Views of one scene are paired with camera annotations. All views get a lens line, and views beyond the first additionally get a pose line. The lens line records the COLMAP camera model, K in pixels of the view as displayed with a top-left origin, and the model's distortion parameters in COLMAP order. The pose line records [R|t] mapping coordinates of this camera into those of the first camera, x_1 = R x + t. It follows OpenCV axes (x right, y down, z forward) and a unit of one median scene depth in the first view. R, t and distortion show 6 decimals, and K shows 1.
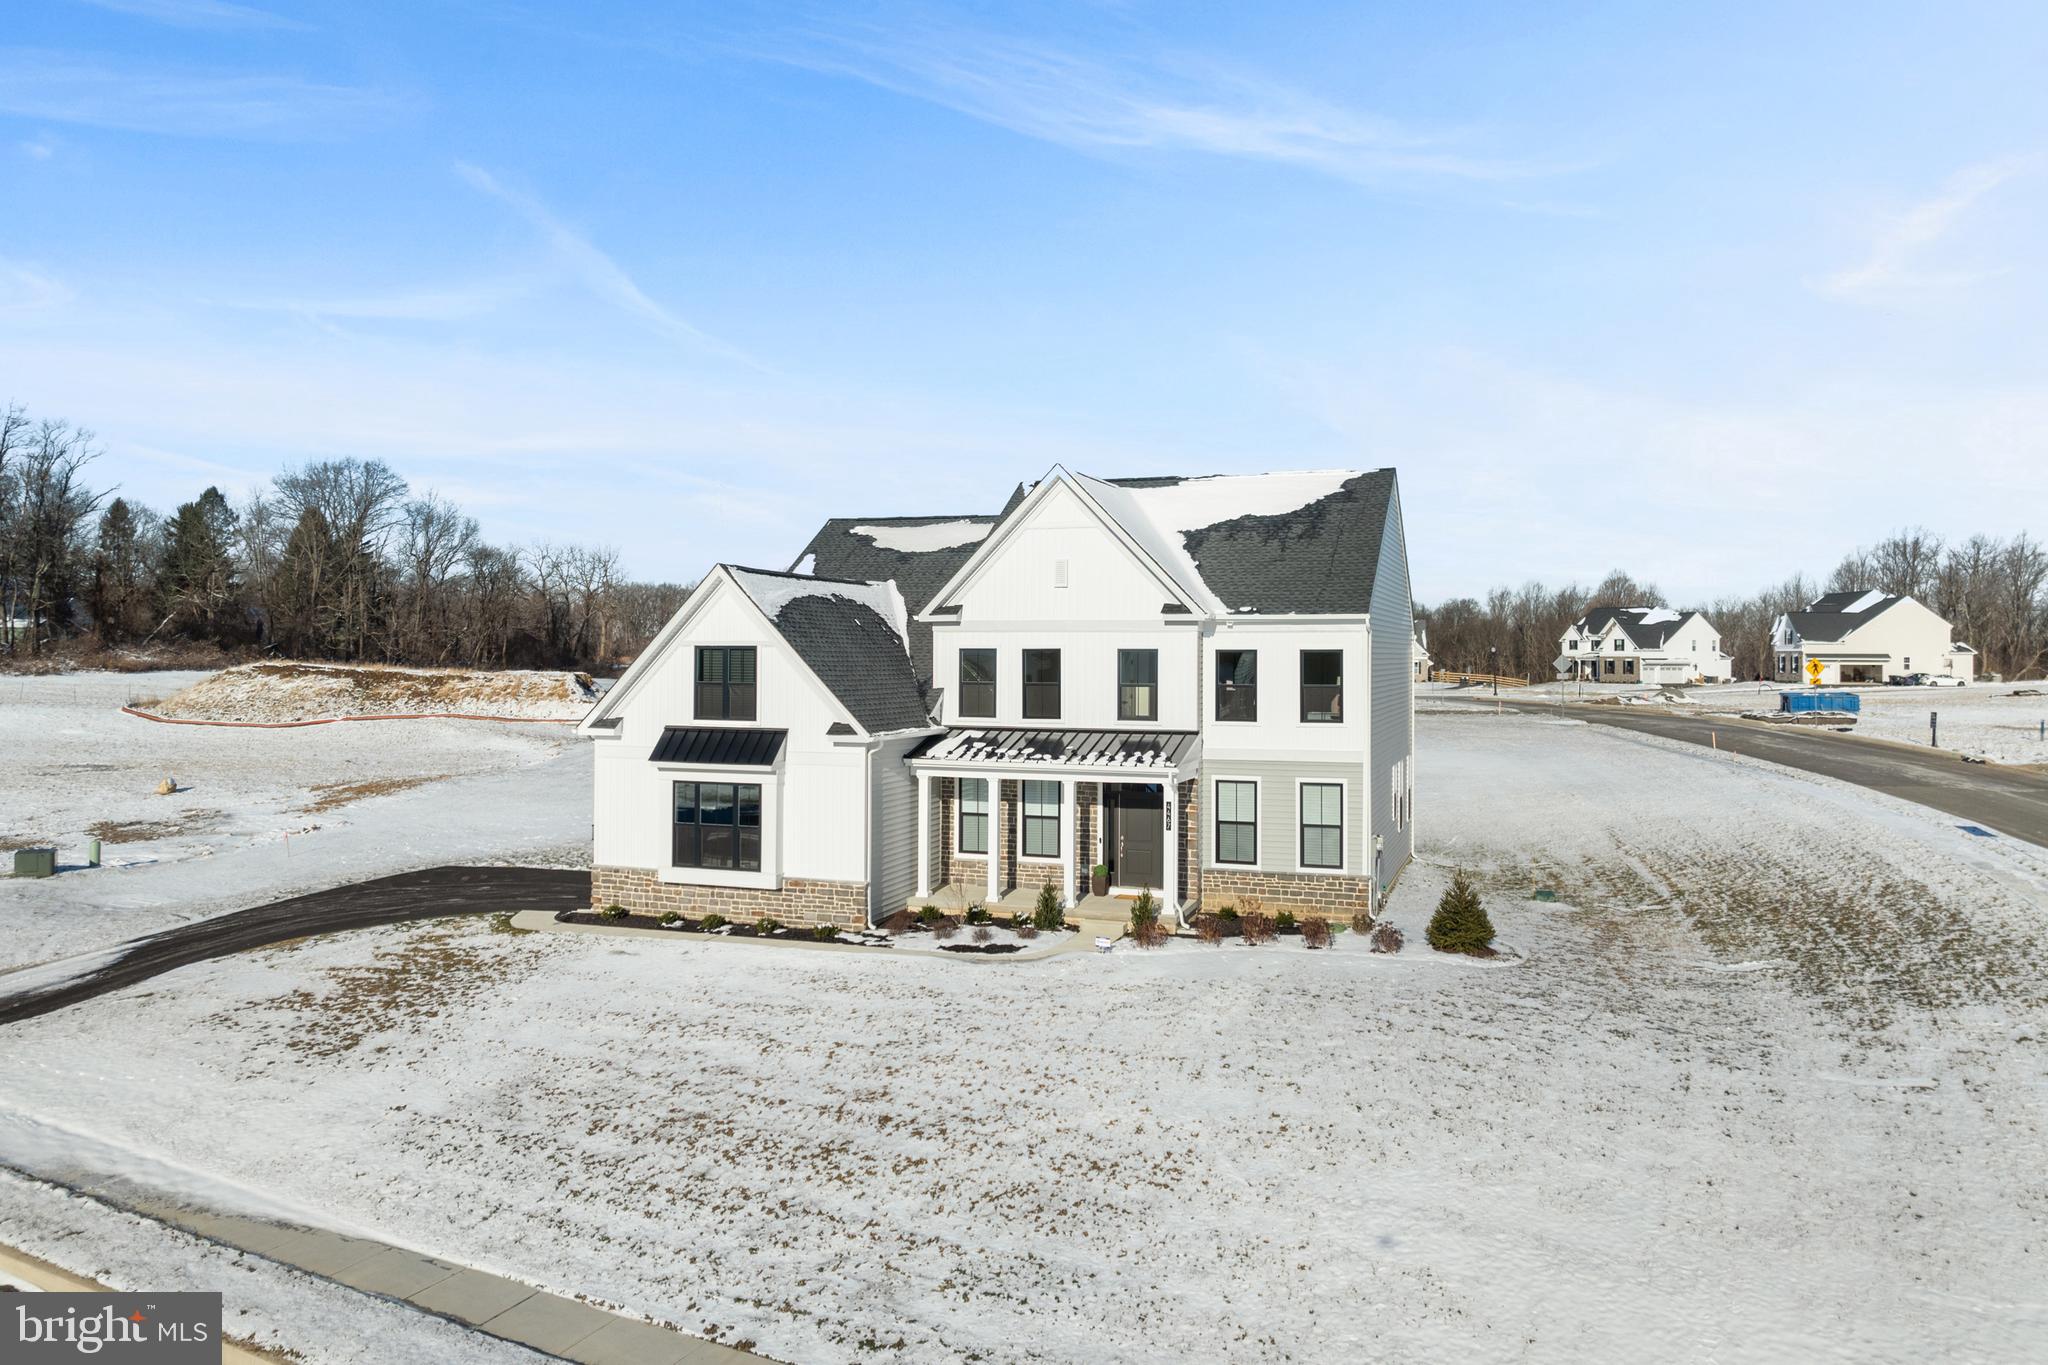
lens RADIAL K [[1489.5, 0, 988.7], [0, 1489.5, 620.2], [0, 0, 1]] dist [-0.039781, -0.004469]
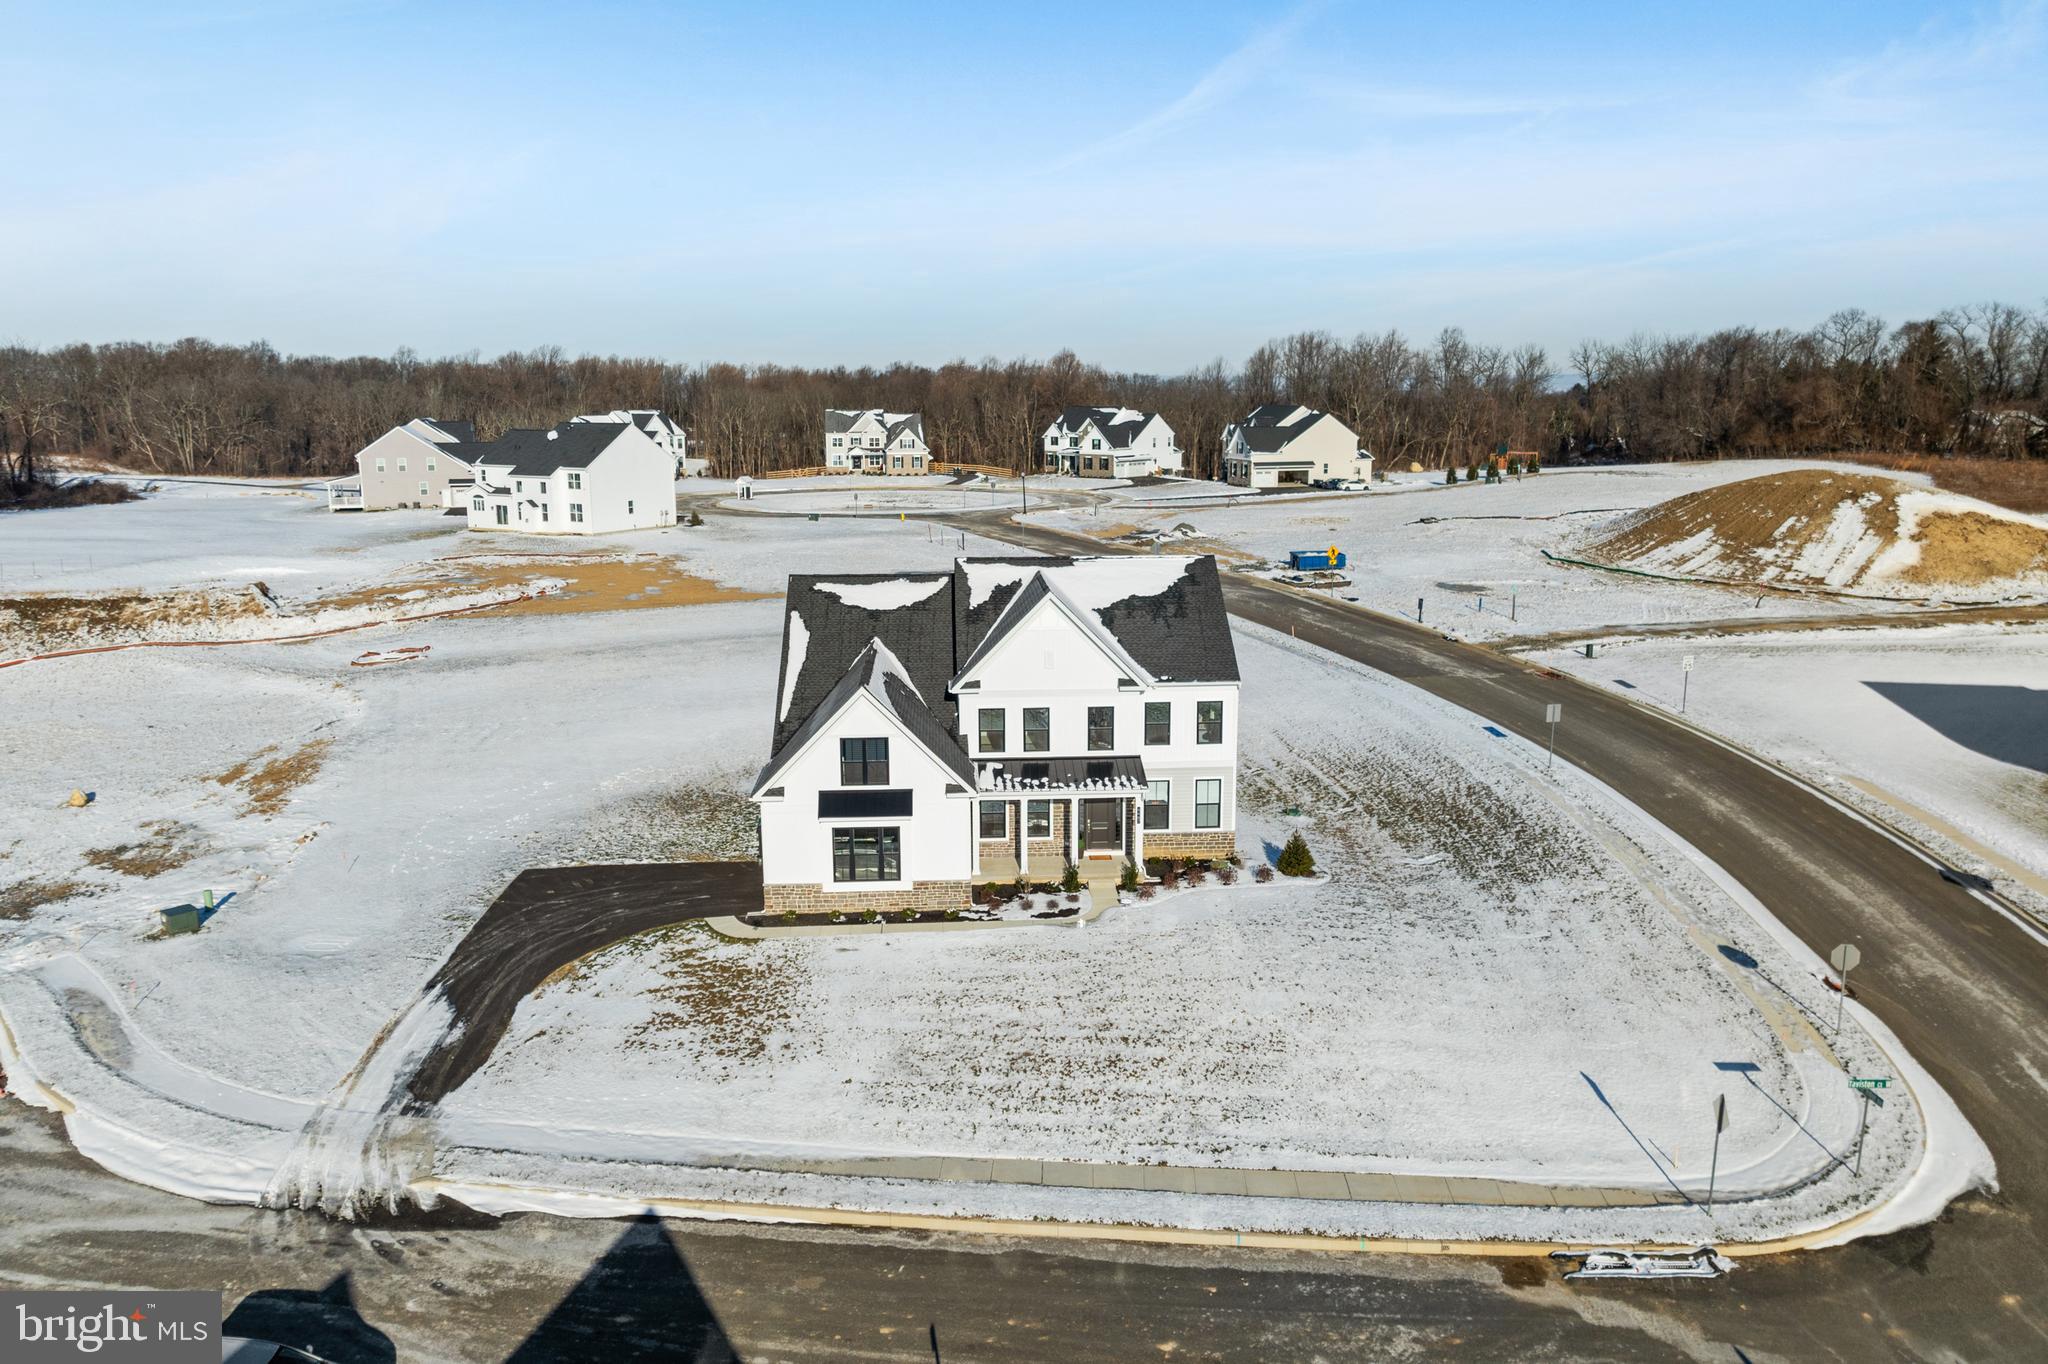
lens RADIAL K [[1489.5, 0, 1028.2], [0, 1489.5, 680.2], [0, 0, 1]] dist [-0.039781, -0.004469]
pose [[0.919408, -0.088090, 0.383313, -0.587459], [0.005442, 0.977351, 0.211553, -0.350469], [-0.393267, -0.192418, 0.899064, -0.395026]]
